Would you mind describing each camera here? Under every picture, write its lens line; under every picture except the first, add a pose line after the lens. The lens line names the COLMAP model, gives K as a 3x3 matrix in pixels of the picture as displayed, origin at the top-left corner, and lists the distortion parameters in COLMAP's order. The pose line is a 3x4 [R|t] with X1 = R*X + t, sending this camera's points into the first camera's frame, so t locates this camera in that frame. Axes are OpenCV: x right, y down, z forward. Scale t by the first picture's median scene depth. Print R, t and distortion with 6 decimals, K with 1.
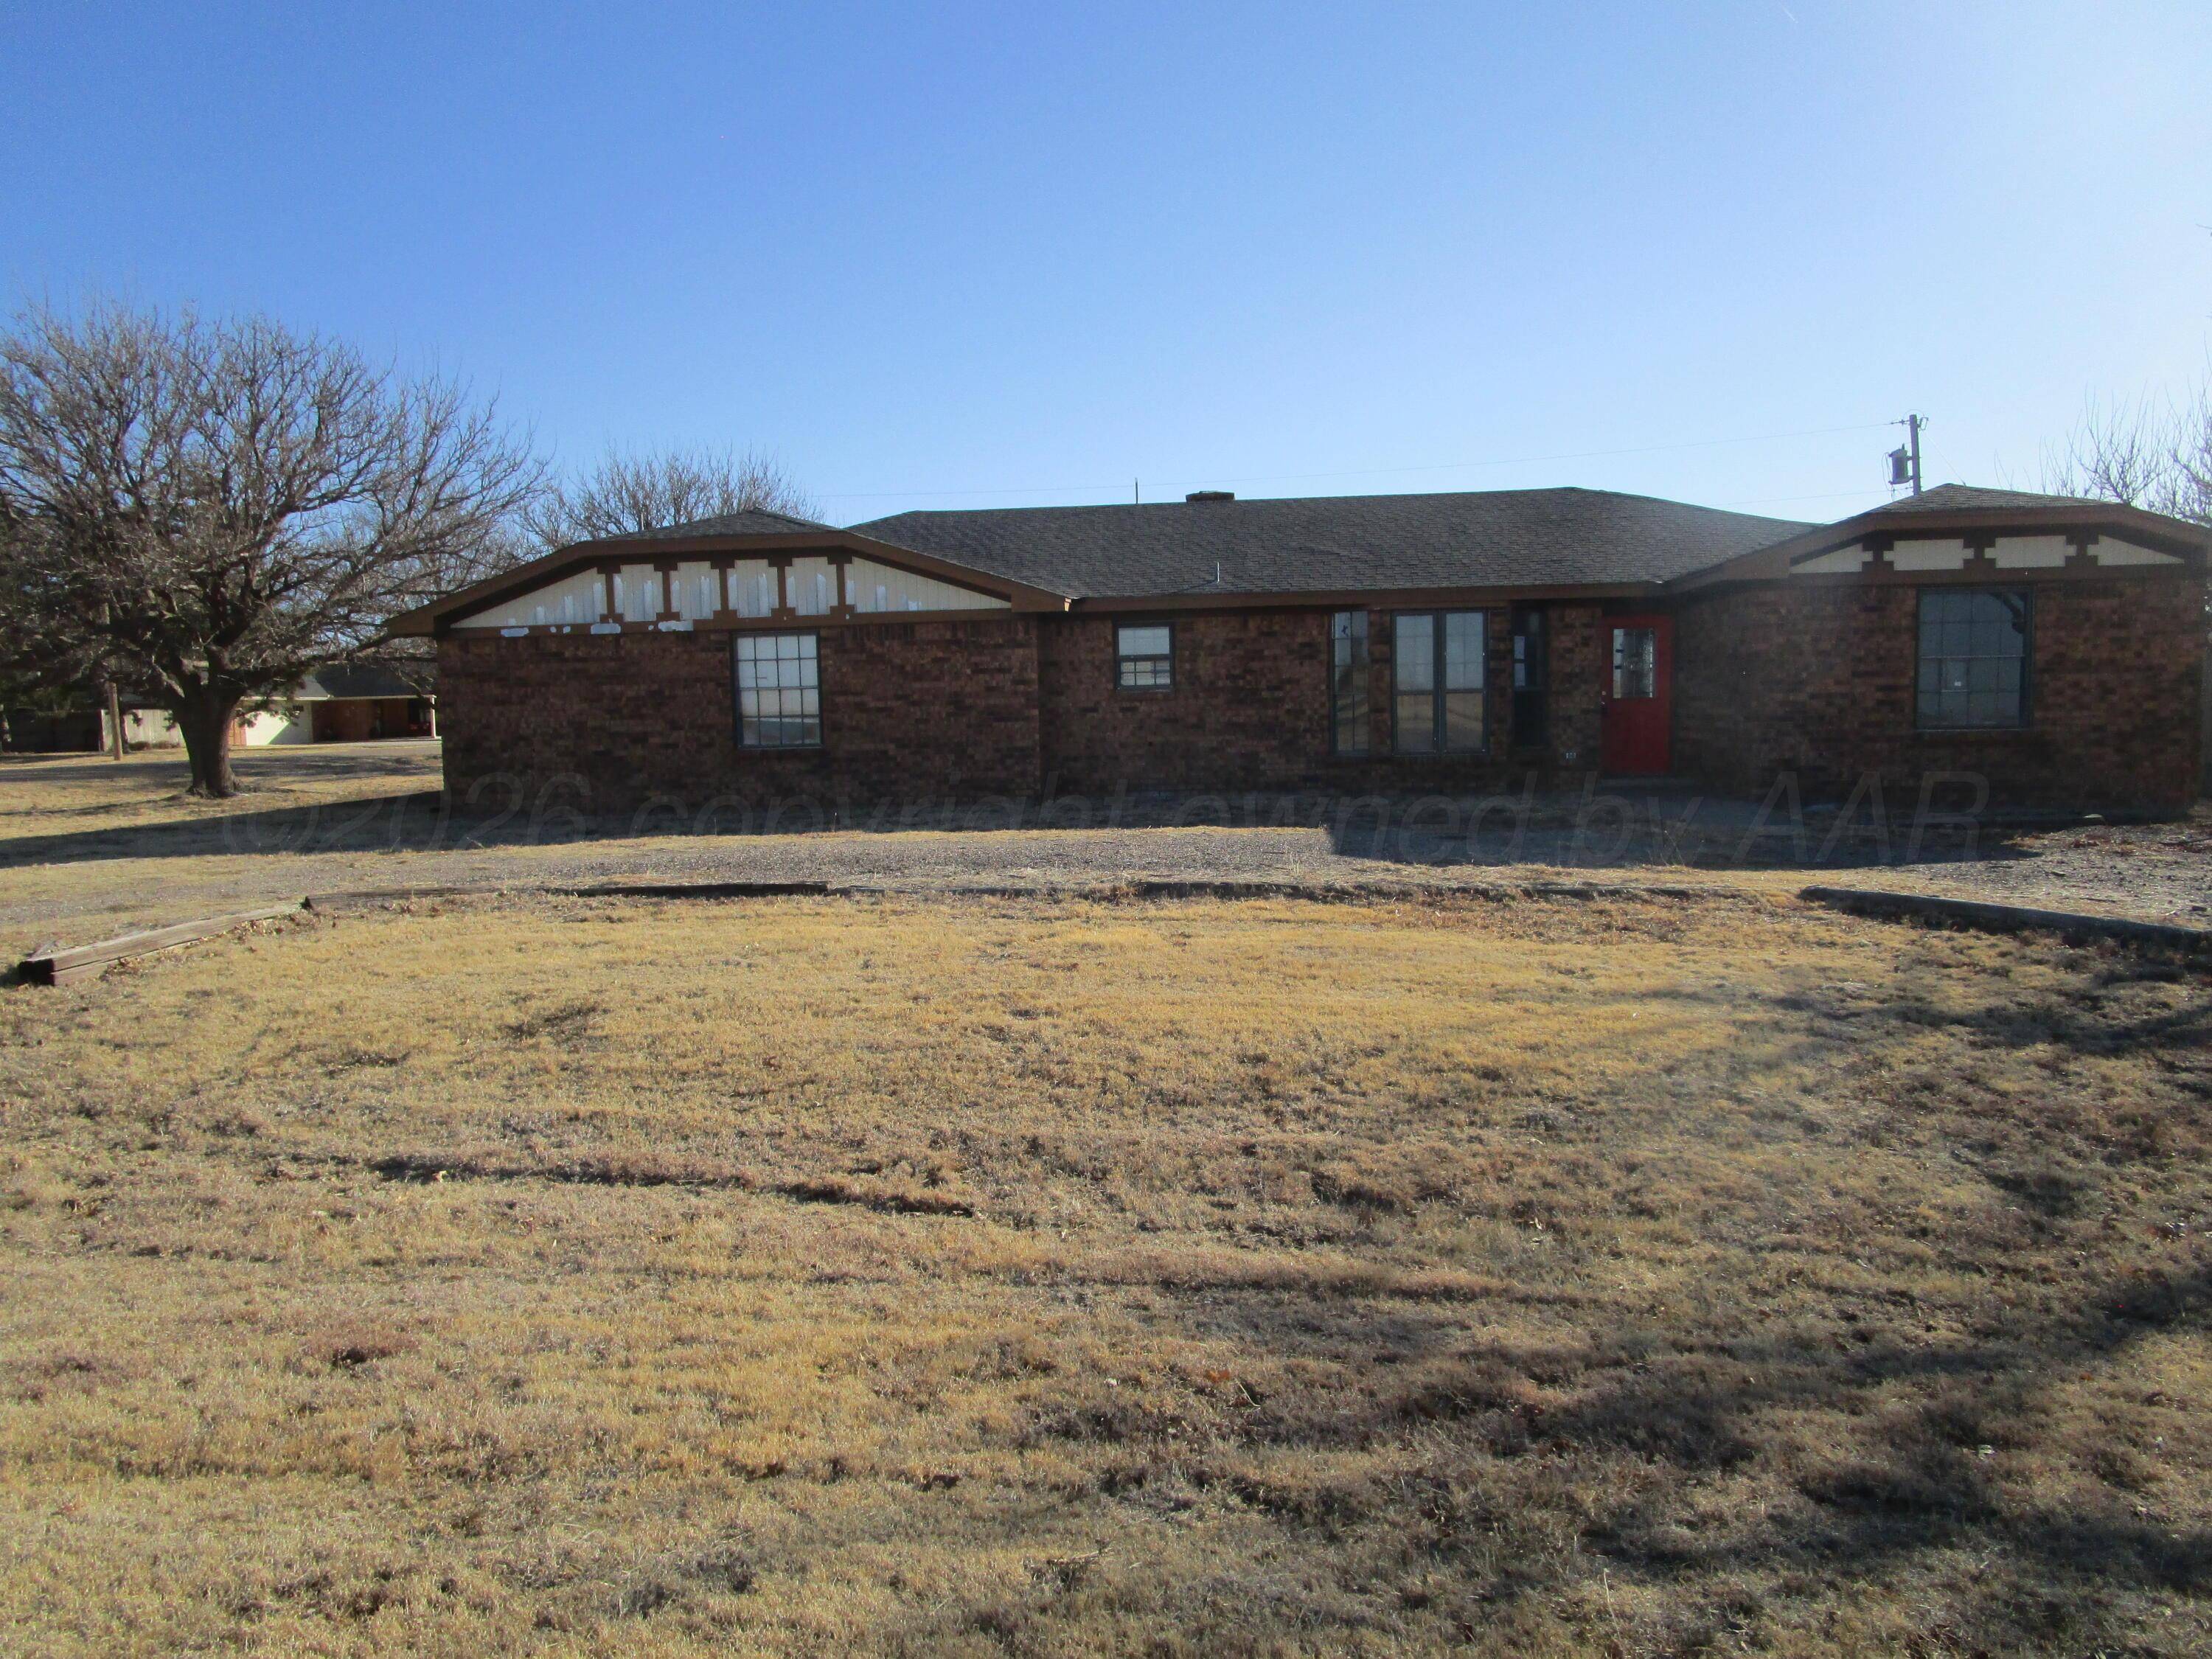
lens RADIAL K [[1573.5, 0, 1102.1], [0, 1573.5, 839.8], [0, 0, 1]] dist [-0.029235, 0.011259]
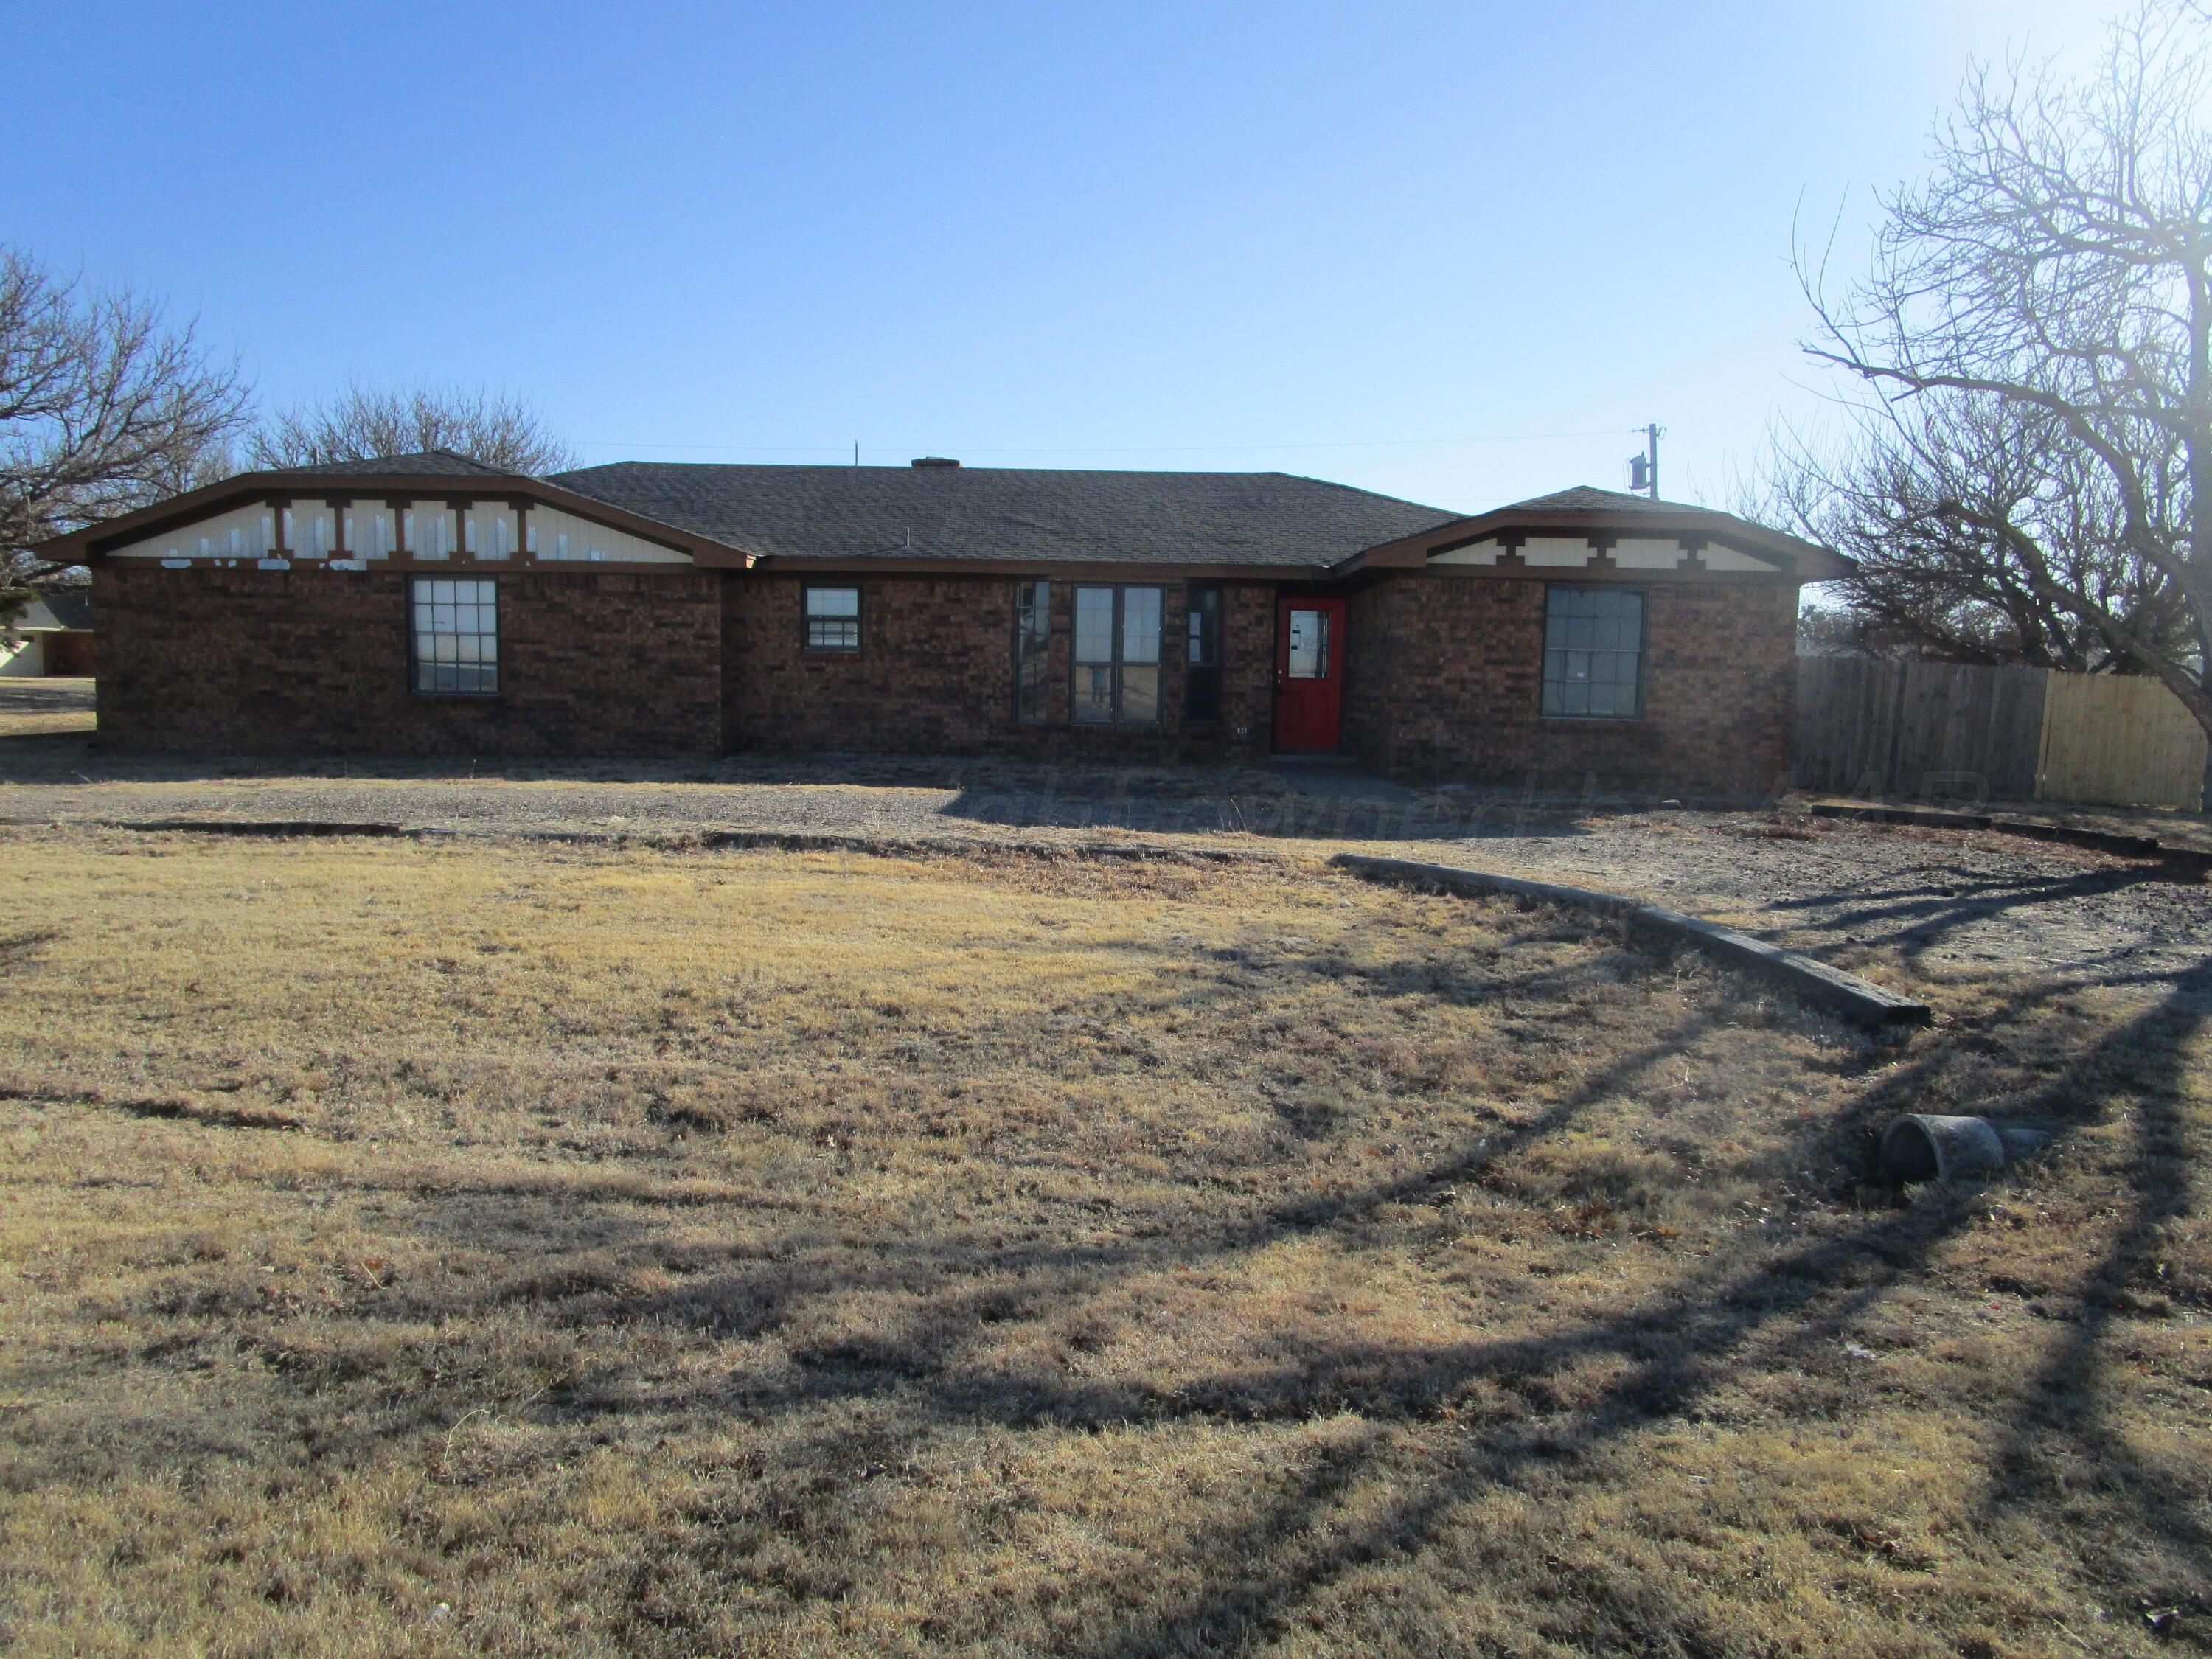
lens RADIAL K [[1573.5, 0, 1099.4], [0, 1573.5, 832.6], [0, 0, 1]] dist [-0.029235, 0.011259]
pose [[0.992619, 0.028943, 0.117769, 0.154686], [-0.030559, 0.999462, 0.011935, 0.007521], [-0.117361, -0.015446, 0.992969, -0.038767]]
